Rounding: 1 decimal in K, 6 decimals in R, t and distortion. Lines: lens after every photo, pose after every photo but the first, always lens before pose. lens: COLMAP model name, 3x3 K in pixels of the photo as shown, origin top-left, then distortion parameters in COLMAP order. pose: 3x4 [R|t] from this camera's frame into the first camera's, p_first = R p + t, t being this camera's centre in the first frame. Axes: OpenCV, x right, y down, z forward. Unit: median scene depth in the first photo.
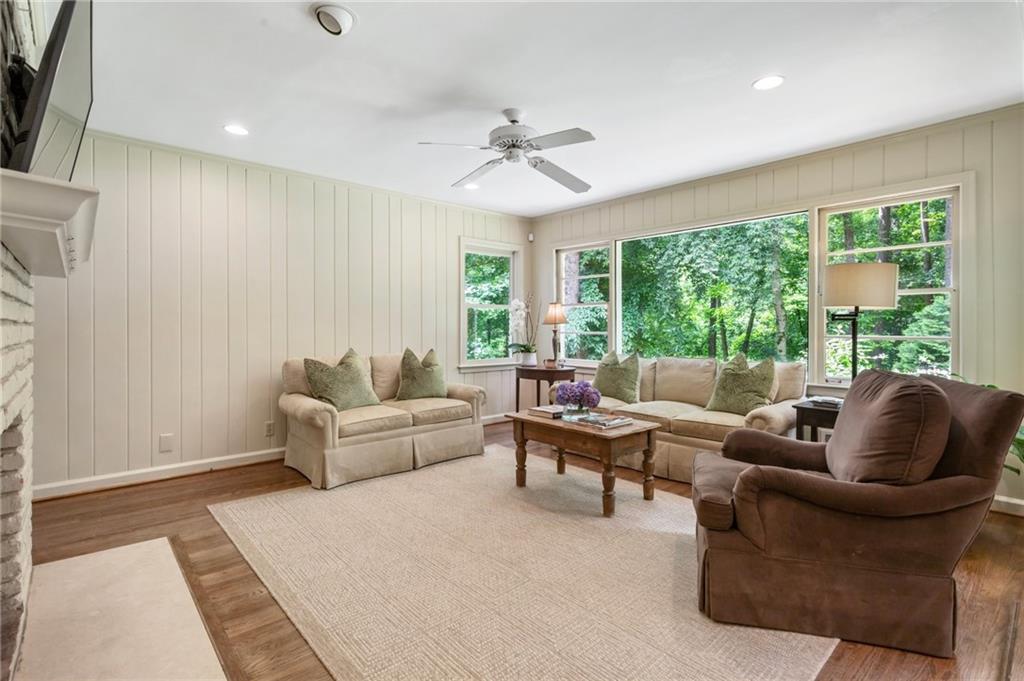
lens RADIAL K [[491.3, 0, 514.4], [0, 491.3, 323.6], [0, 0, 1]] dist [-0.002583, -0.000488]
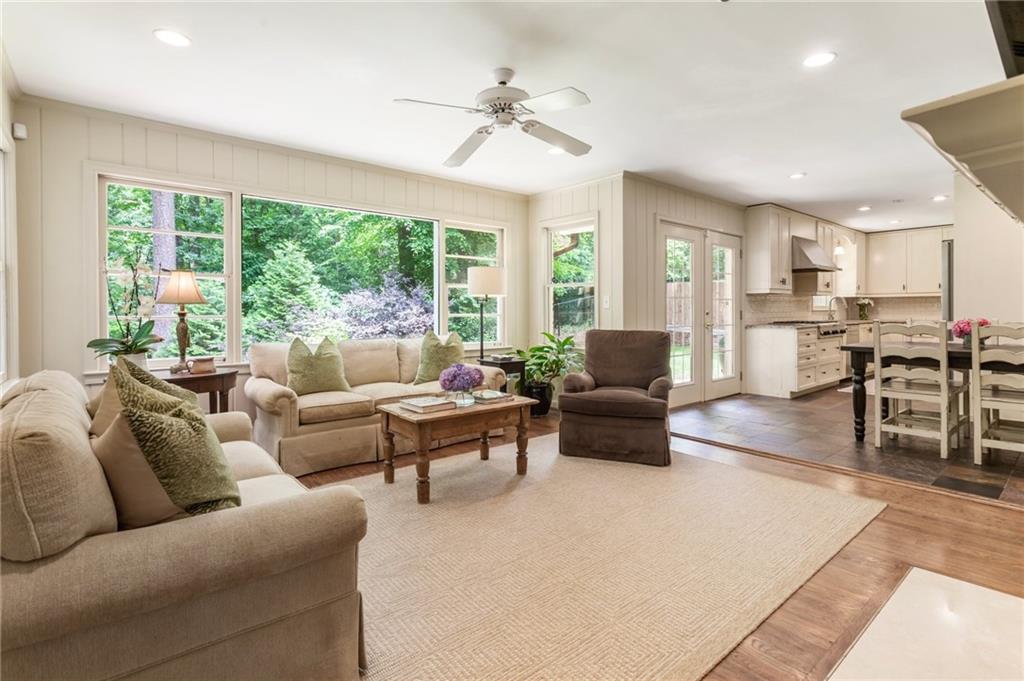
lens RADIAL K [[491.3, 0, 514.4], [0, 491.3, 323.6], [0, 0, 1]] dist [-0.002583, -0.000488]
pose [[0.040404, -0.030759, 0.998710, -0.842983], [-0.006327, 0.999498, 0.031039, 0.006570], [-0.999163, -0.007573, 0.040189, 0.875118]]
